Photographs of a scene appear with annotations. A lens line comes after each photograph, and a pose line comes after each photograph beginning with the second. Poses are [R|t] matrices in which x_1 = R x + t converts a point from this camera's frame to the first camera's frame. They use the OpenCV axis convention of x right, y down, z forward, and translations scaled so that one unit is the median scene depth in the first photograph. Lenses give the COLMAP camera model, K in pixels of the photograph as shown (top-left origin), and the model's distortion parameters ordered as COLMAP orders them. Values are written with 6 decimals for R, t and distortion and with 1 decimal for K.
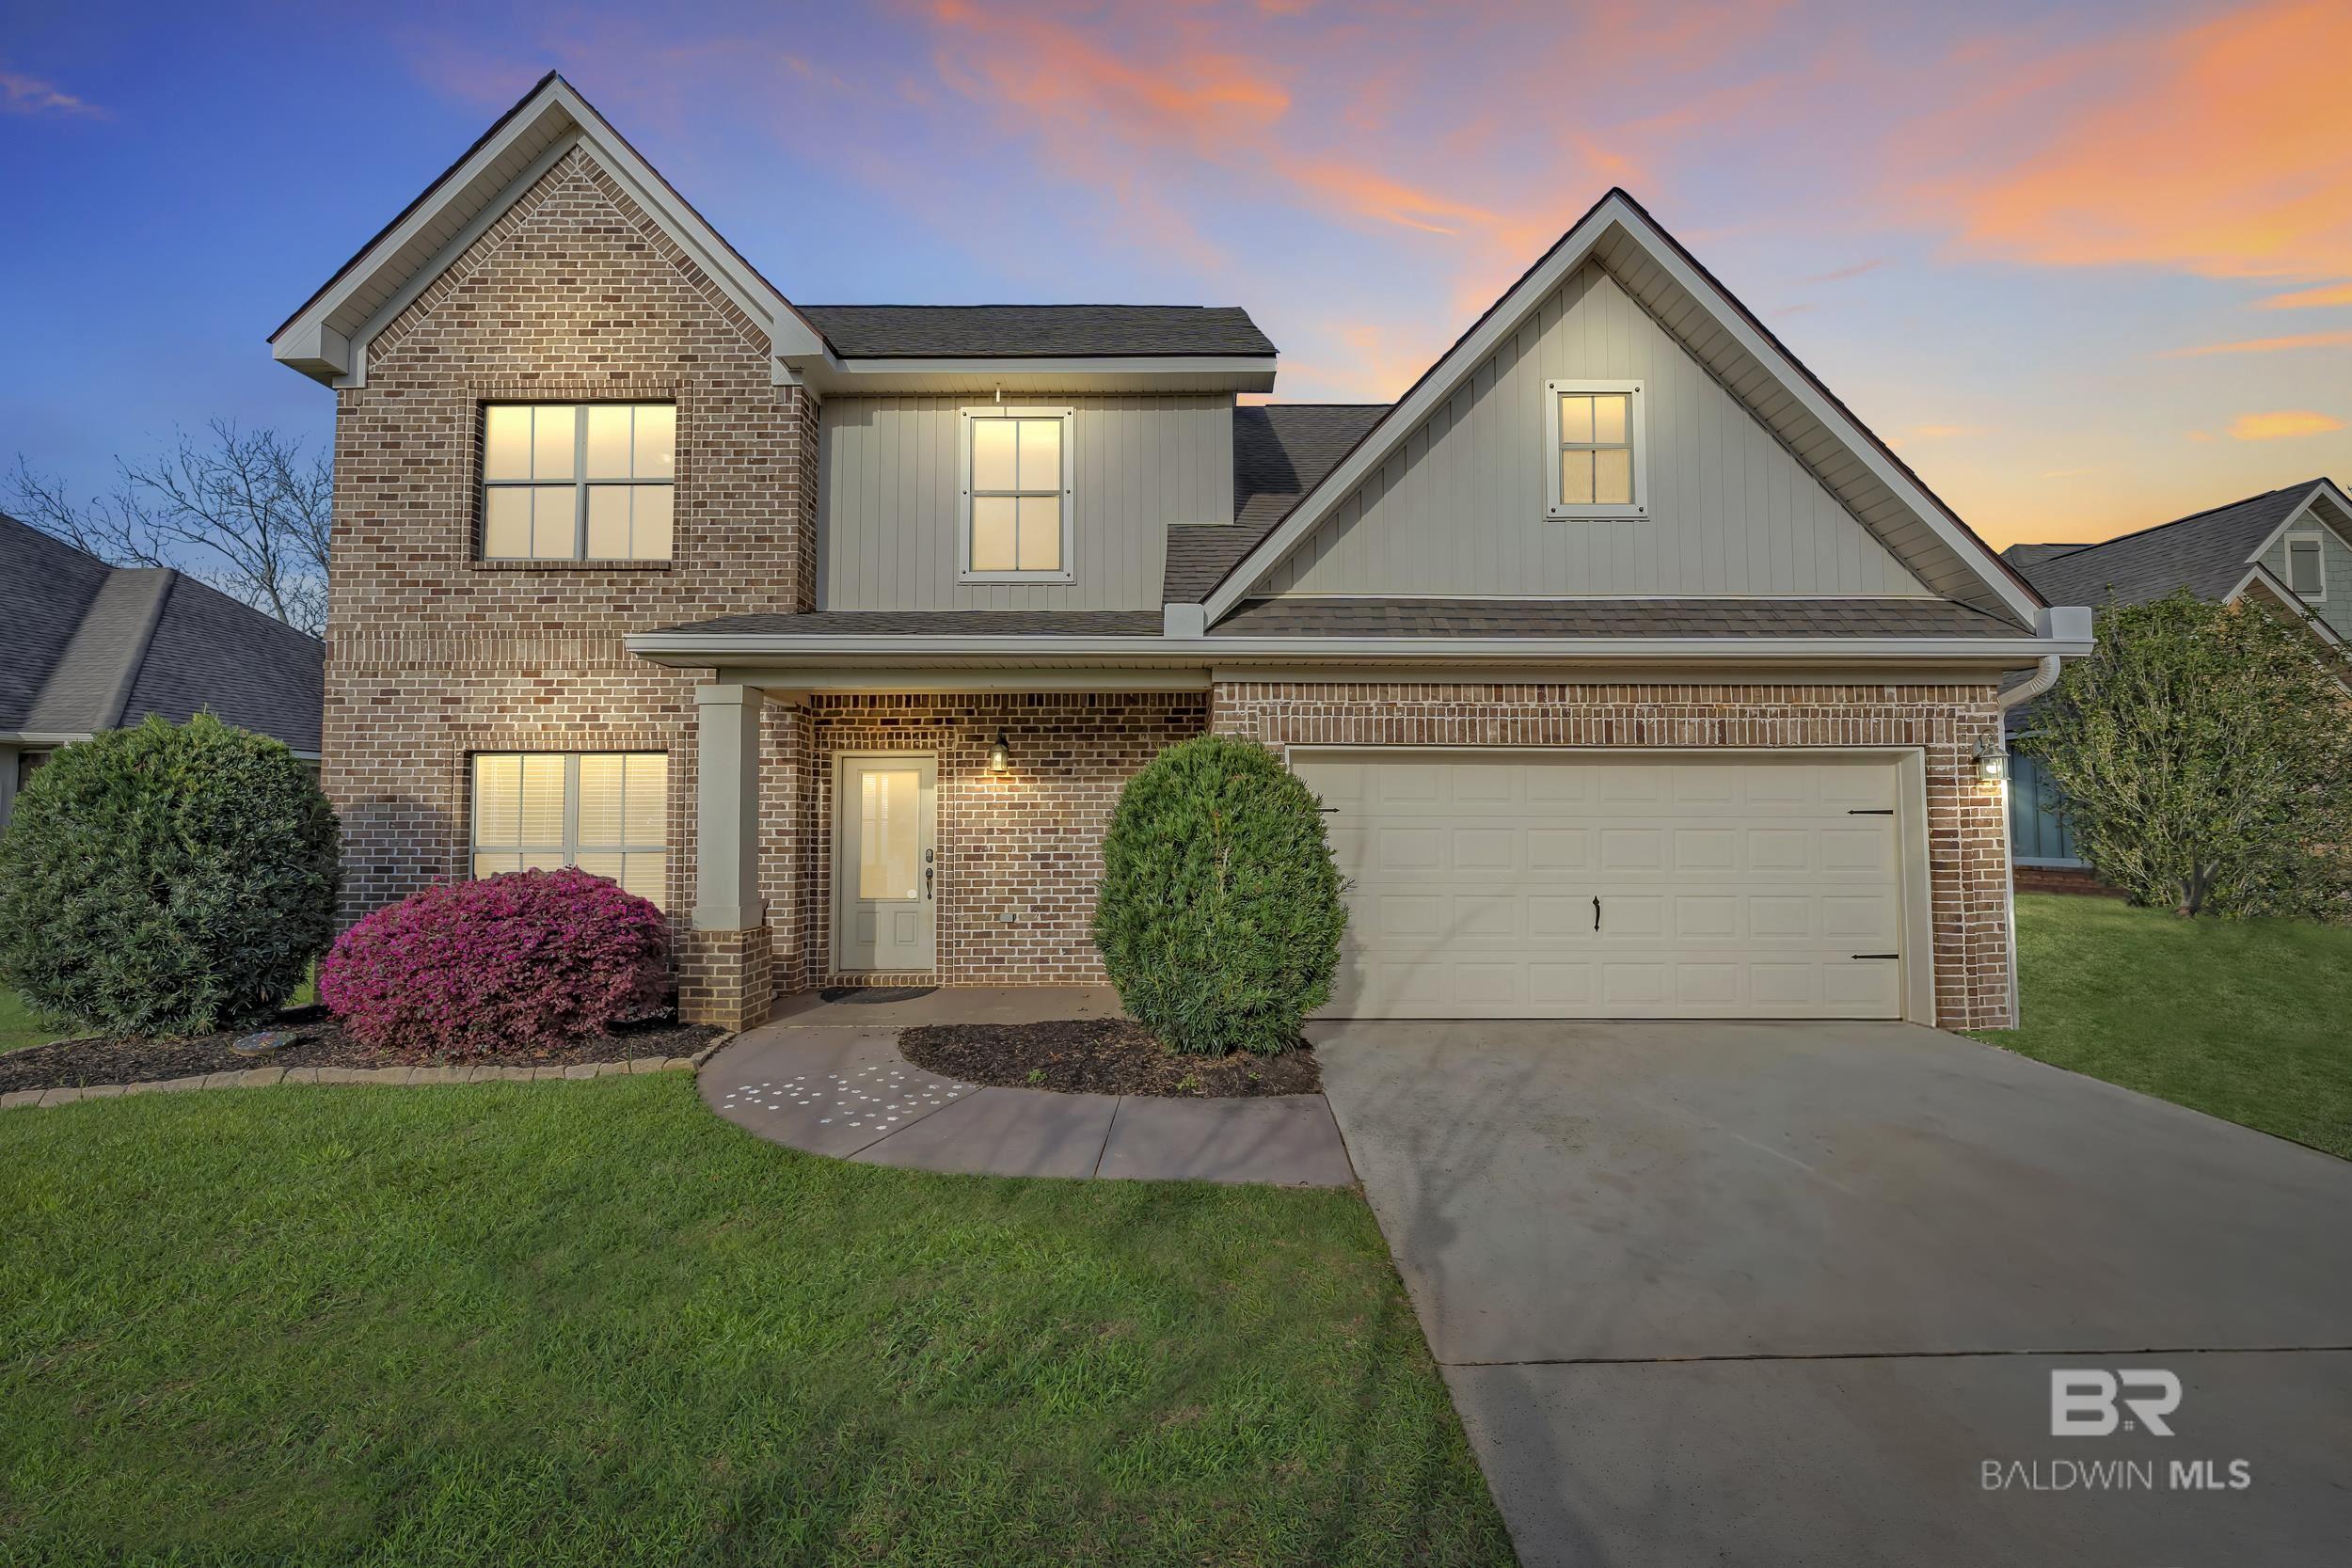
lens RADIAL K [[875.1, 0, 1171.0], [0, 875.1, 782.9], [0, 0, 1]] dist [-0.001648, -0.000250]
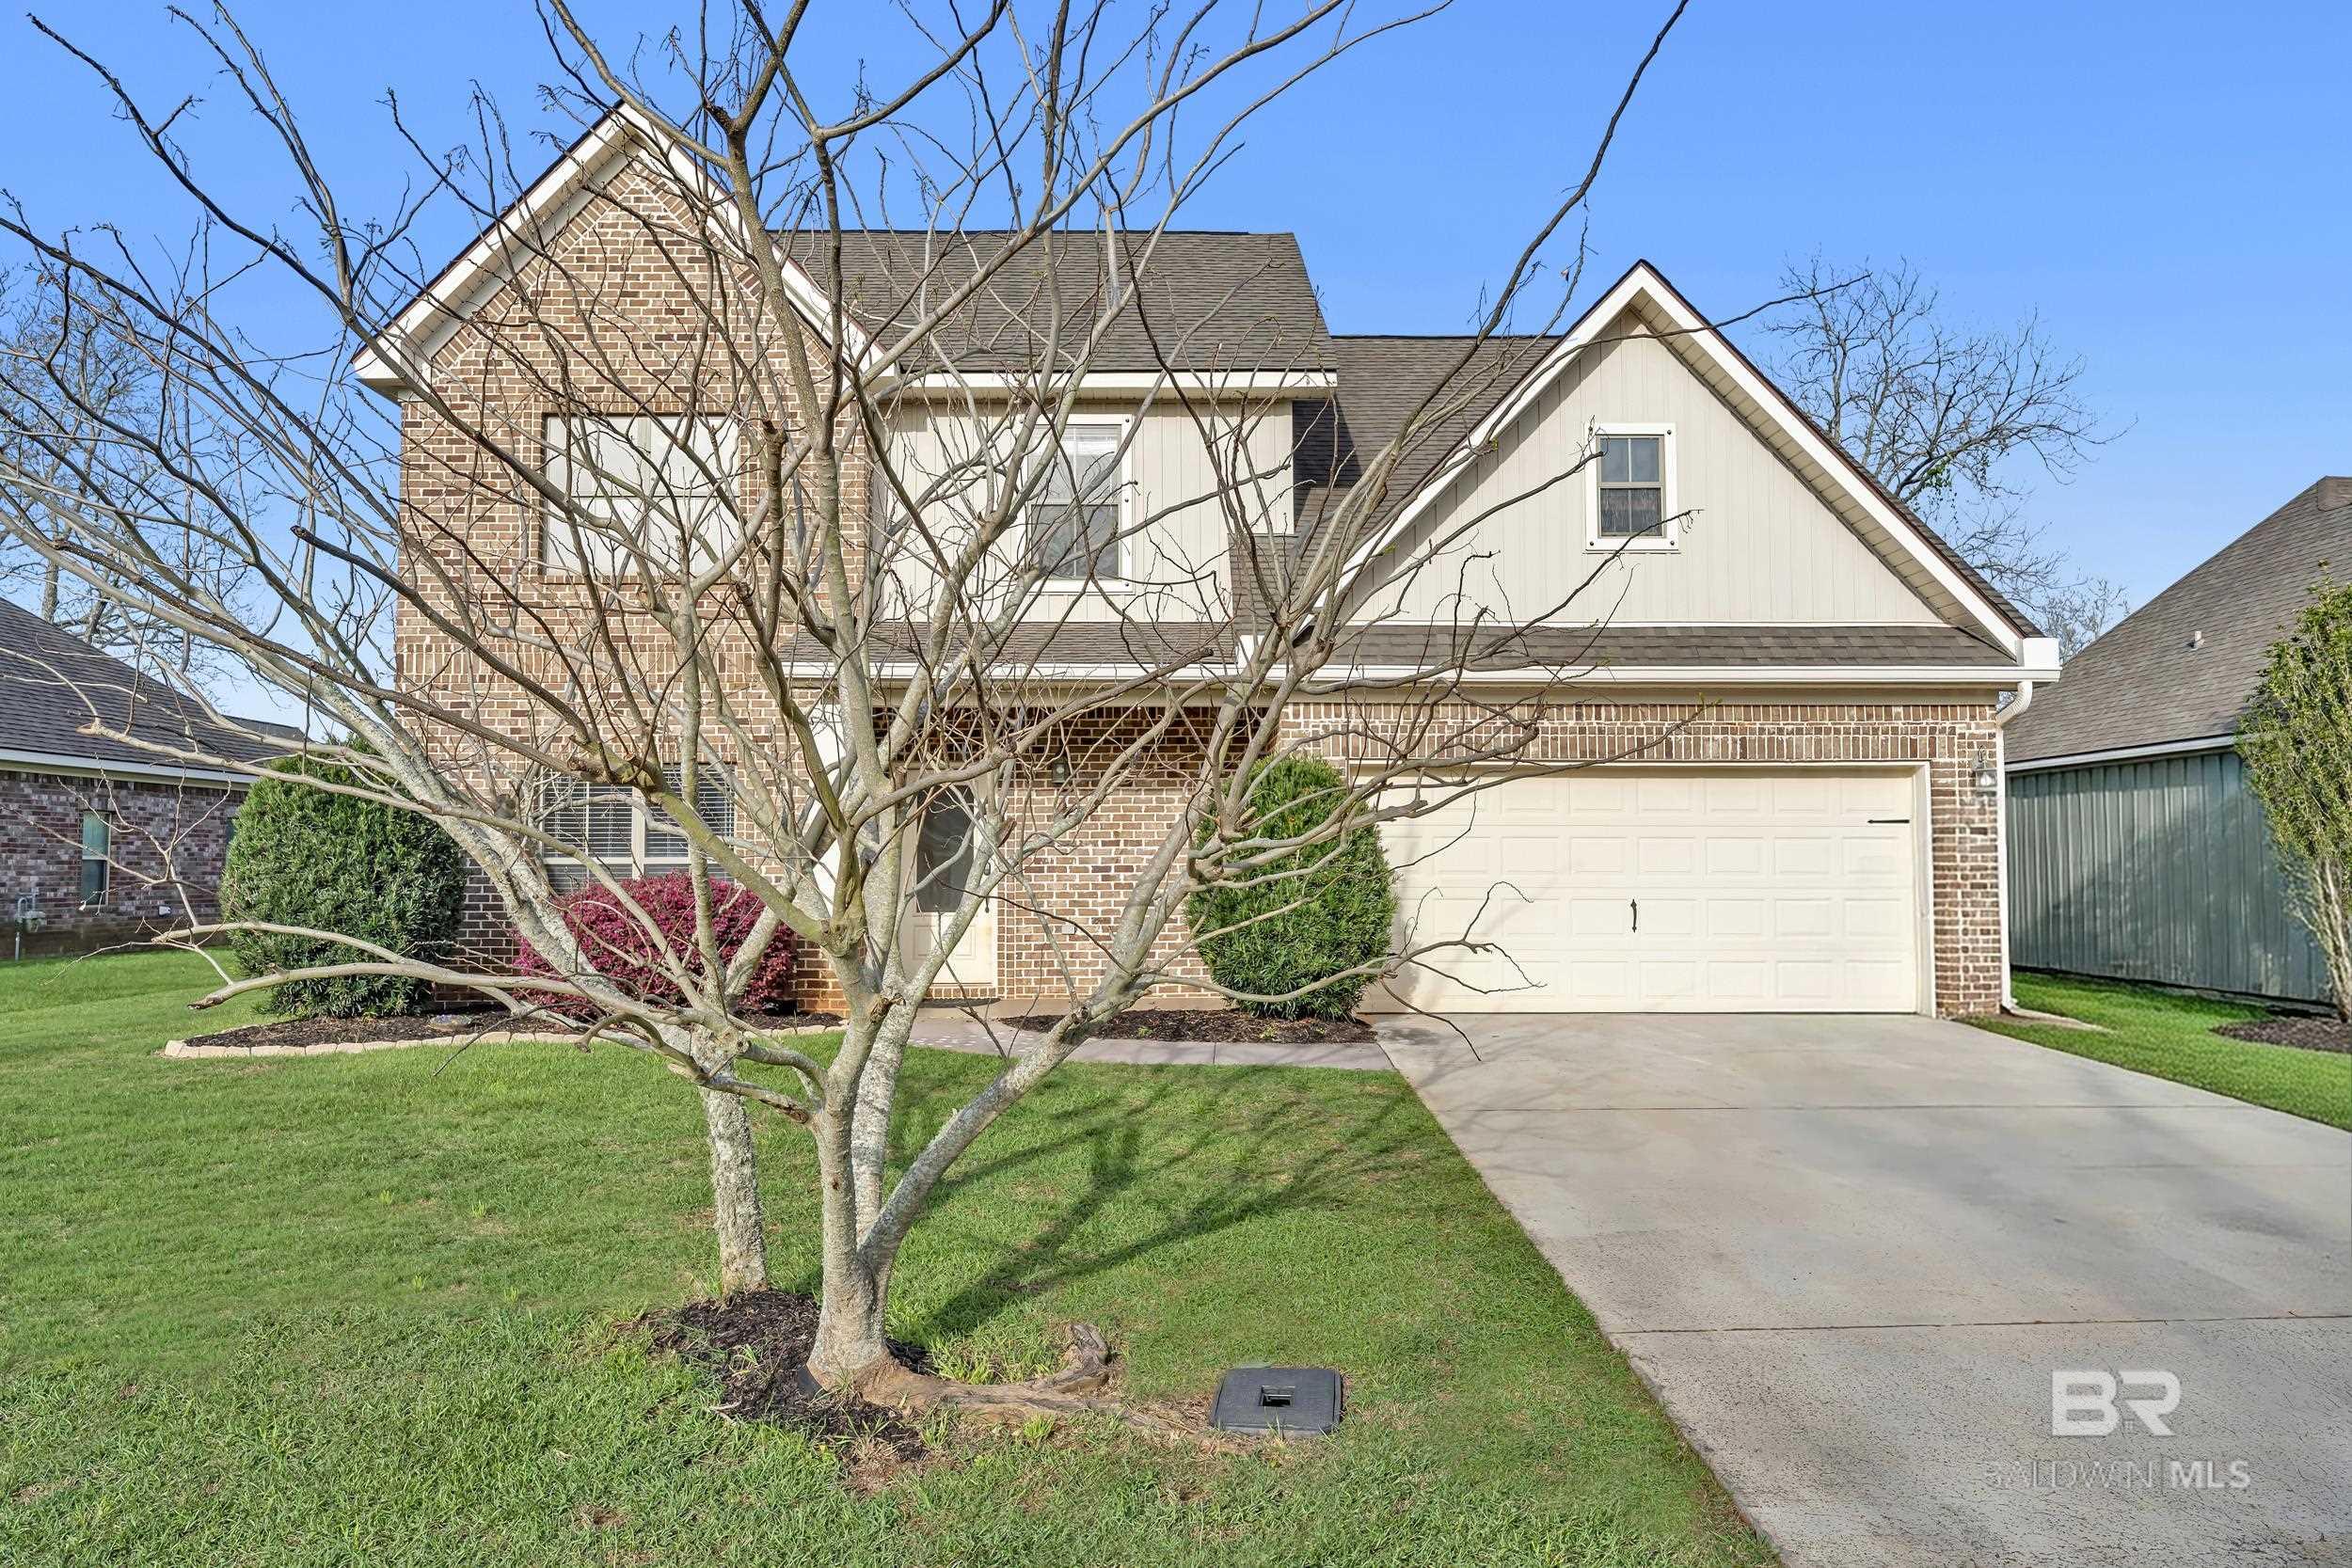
lens RADIAL K [[1407.3, 0, 1182.5], [0, 1407.3, 783.3], [0, 0, 1]] dist [-0.000403, 0.001225]
pose [[0.999910, 0.000054, 0.013416, -0.096536], [0.000096, 0.999938, -0.011125, 0.005736], [-0.013416, 0.011125, 0.999848, -0.751677]]
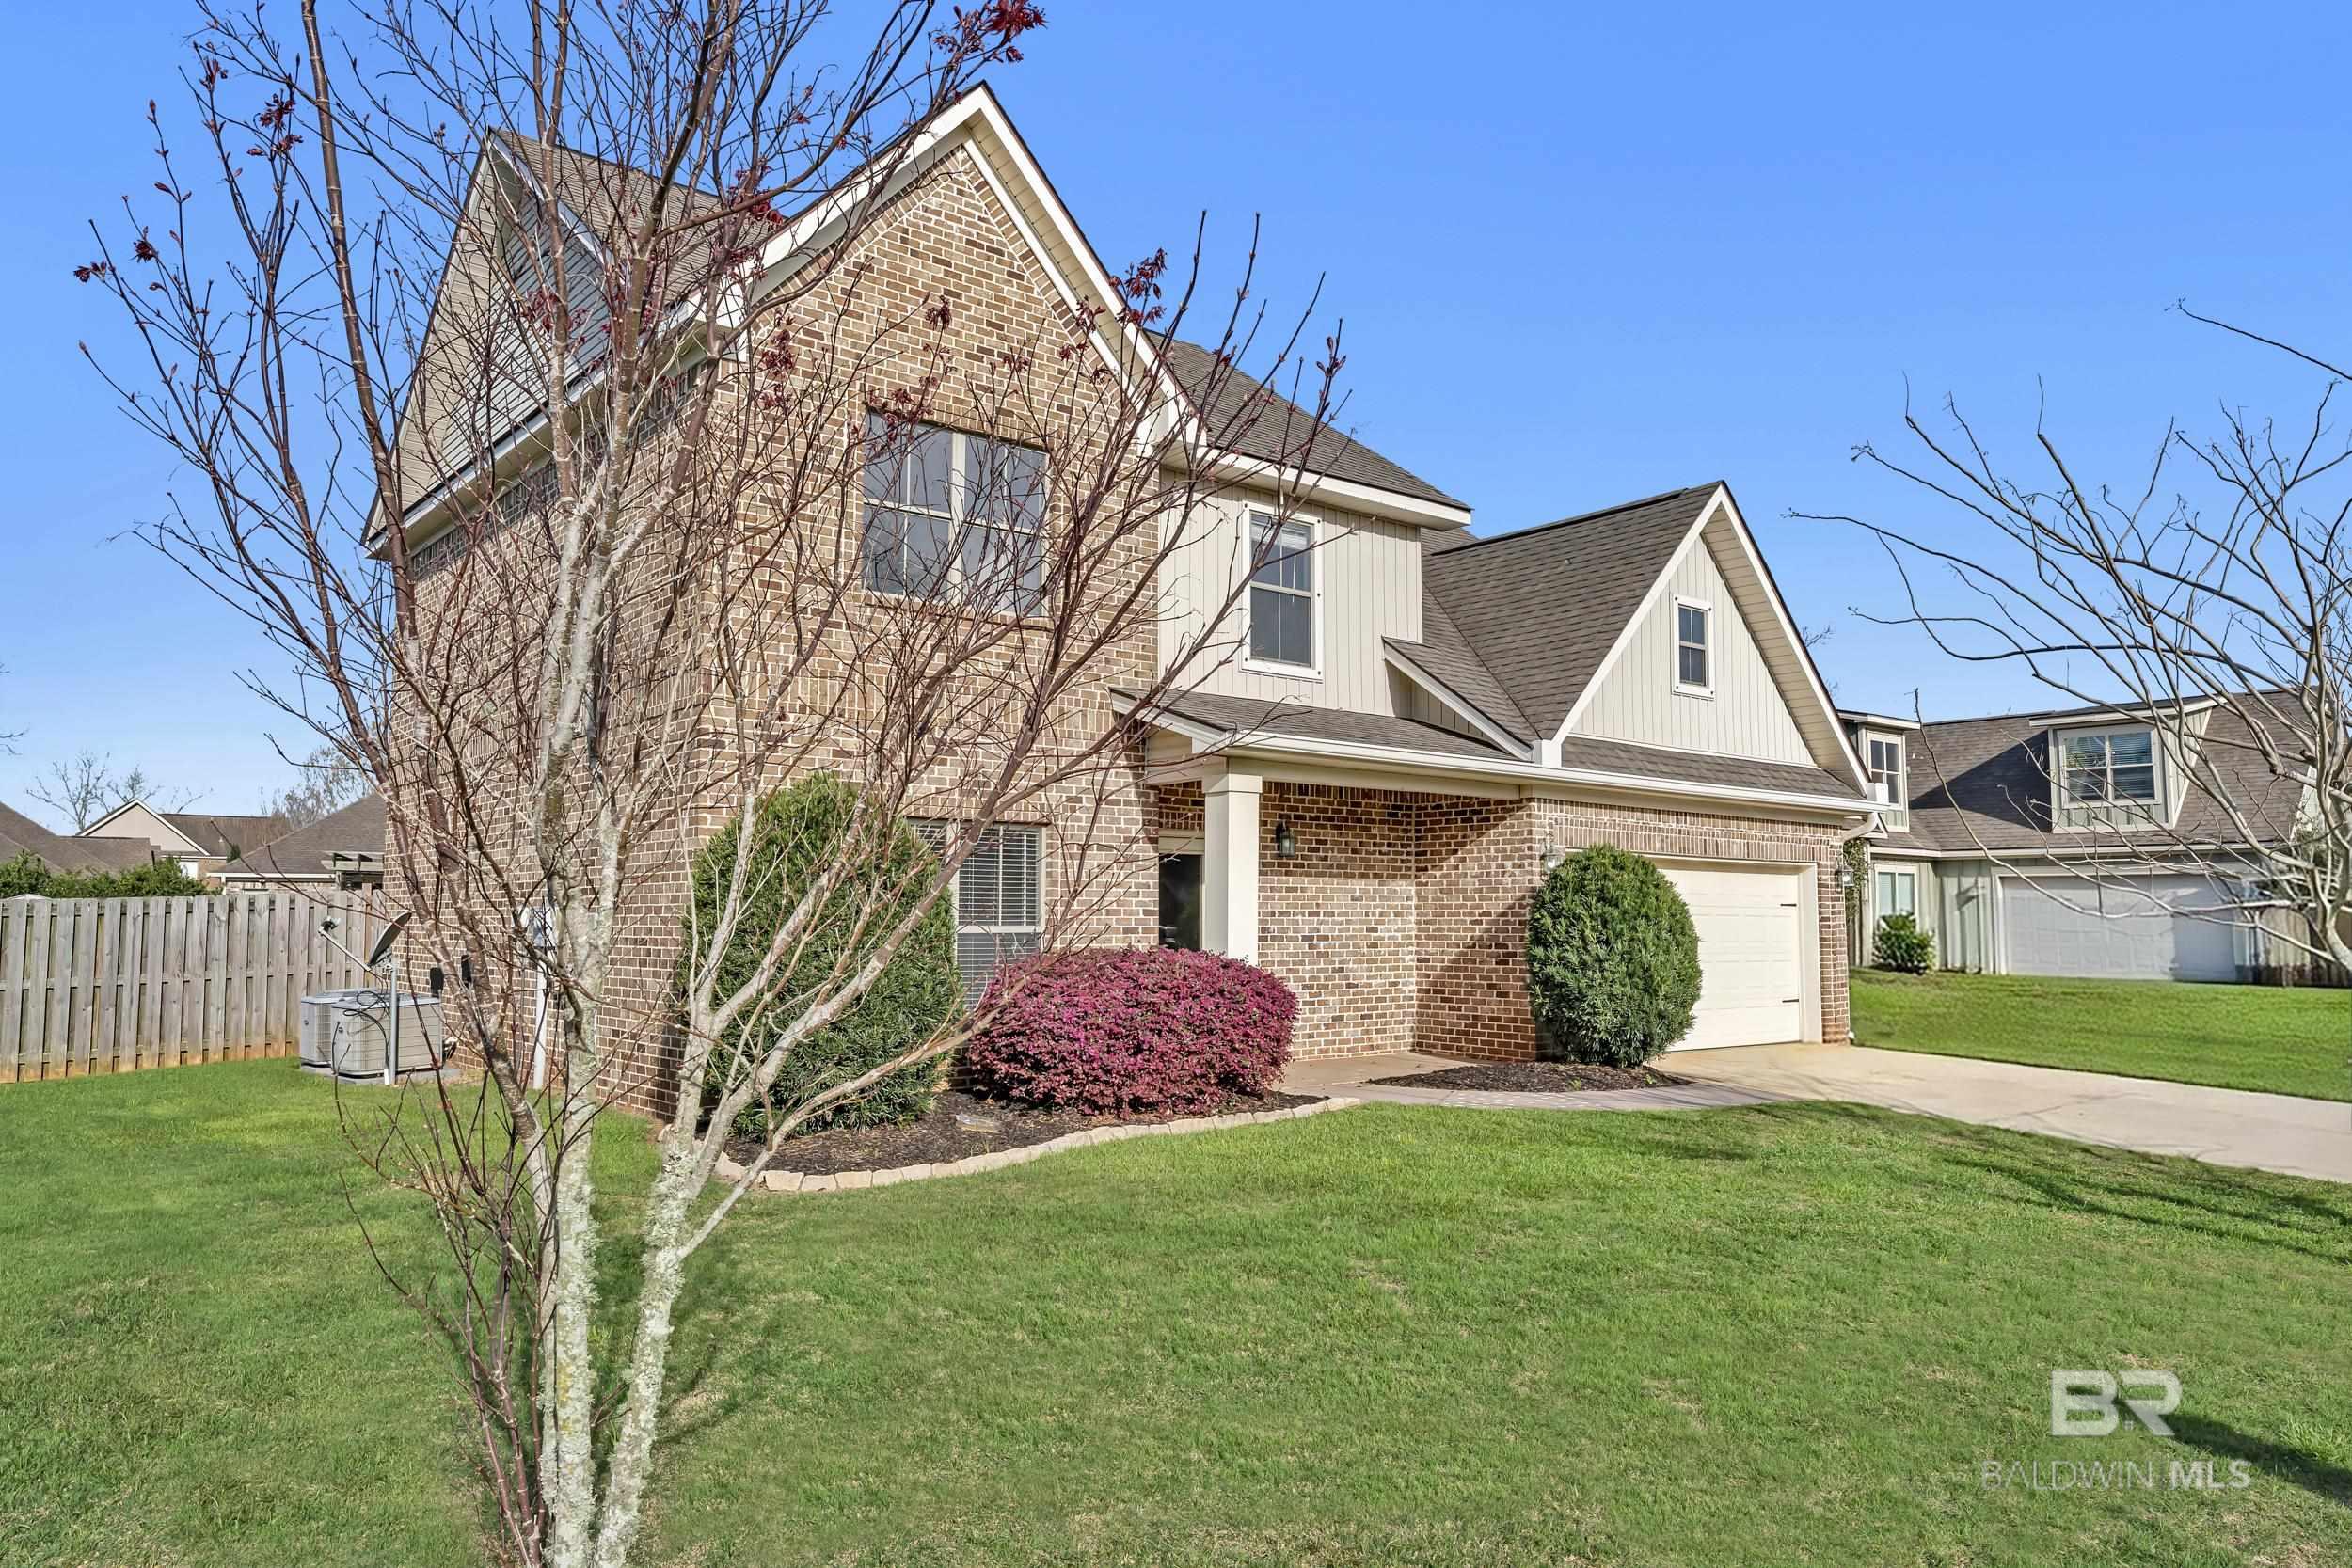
lens RADIAL K [[1701.4, 0, 1174.5], [0, 1701.4, 791.5], [0, 0, 1]] dist [-0.003947, -0.000259]
pose [[0.763015, 0.056578, 0.643900, -1.971496], [-0.032920, 0.998271, -0.048705, 0.015857], [-0.645542, 0.015966, 0.763558, -0.576308]]
